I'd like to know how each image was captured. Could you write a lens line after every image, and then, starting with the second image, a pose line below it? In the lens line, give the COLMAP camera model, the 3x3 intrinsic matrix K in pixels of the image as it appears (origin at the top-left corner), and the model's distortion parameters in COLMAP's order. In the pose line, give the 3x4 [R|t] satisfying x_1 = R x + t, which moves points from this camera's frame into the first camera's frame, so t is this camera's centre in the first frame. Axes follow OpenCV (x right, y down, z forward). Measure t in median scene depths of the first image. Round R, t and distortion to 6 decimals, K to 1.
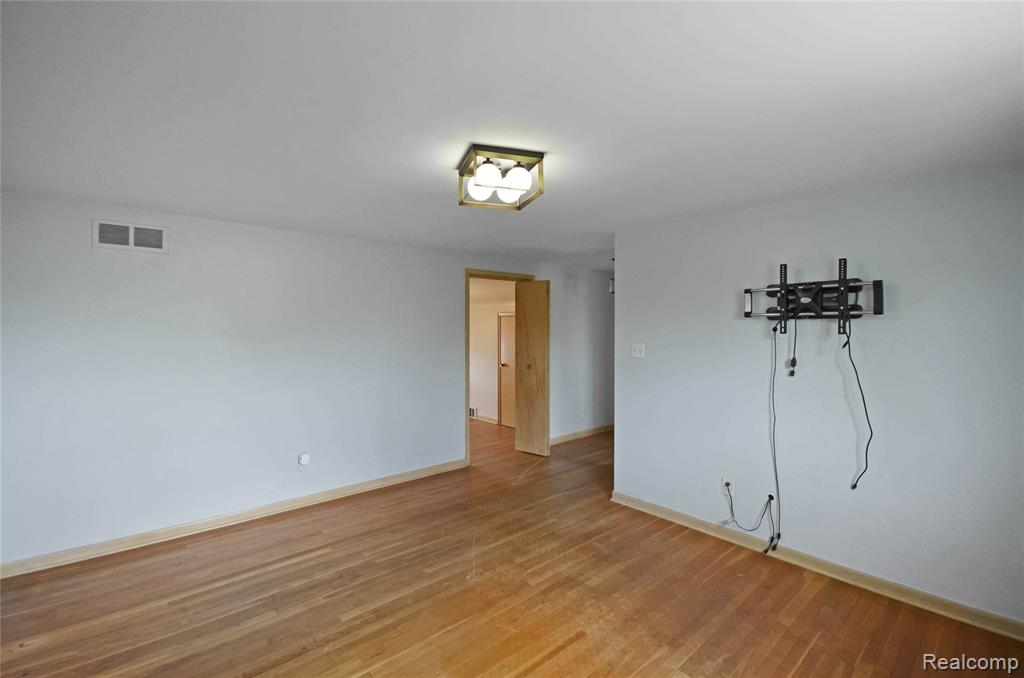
lens RADIAL K [[458.0, 0, 512.0], [0, 458.0, 339.0], [0, 0, 1]] dist [-0.000819, -0.000248]
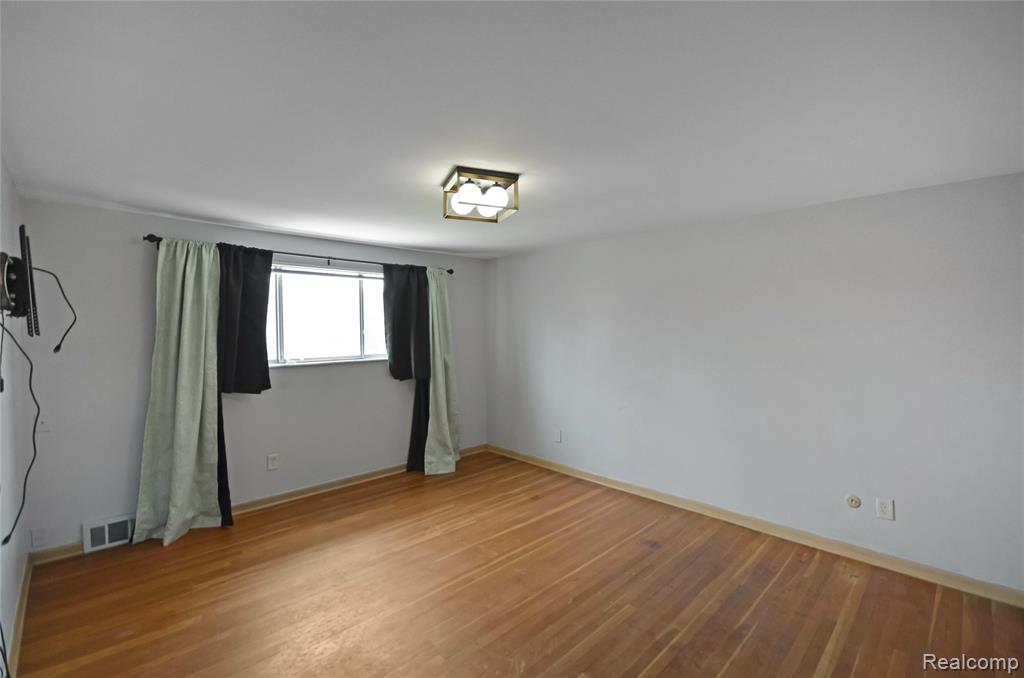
lens RADIAL K [[458.0, 0, 512.0], [0, 458.0, 339.0], [0, 0, 1]] dist [-0.000819, -0.000248]
pose [[-0.998285, 0.006503, -0.058183, -0.029376], [0.003309, 0.998490, 0.054828, -0.037660], [0.058451, 0.054541, -0.996799, 1.597639]]
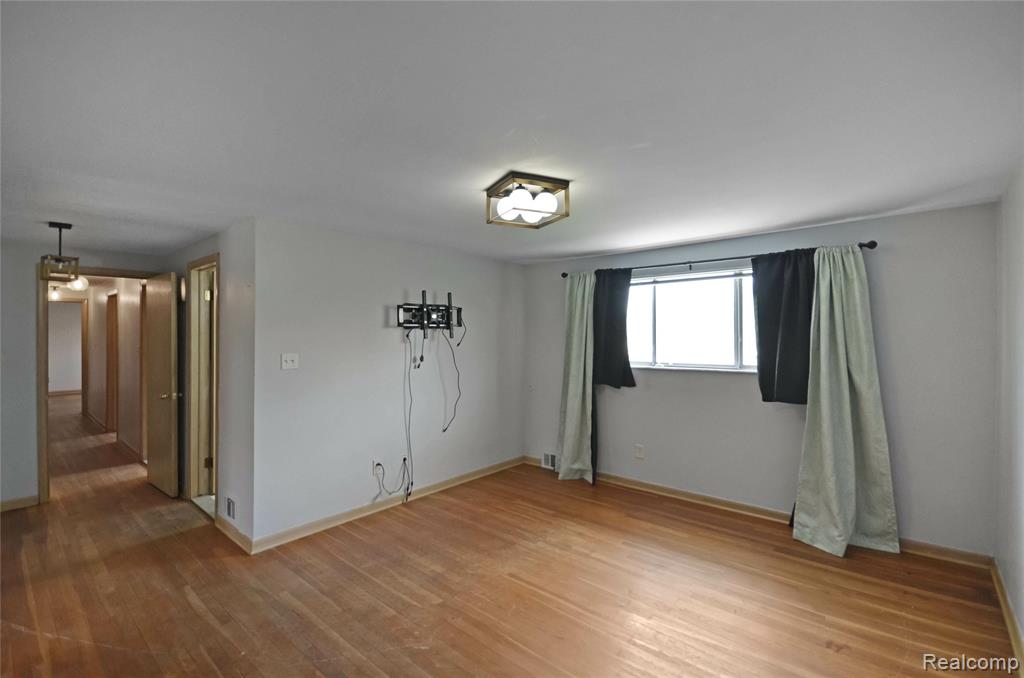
lens RADIAL K [[458.0, 0, 512.0], [0, 458.0, 339.0], [0, 0, 1]] dist [-0.000819, -0.000248]
pose [[-0.136537, -0.010488, 0.990579, -0.838458], [0.034293, 0.999295, 0.015307, -0.021023], [-0.990041, 0.036060, -0.136081, 0.875697]]
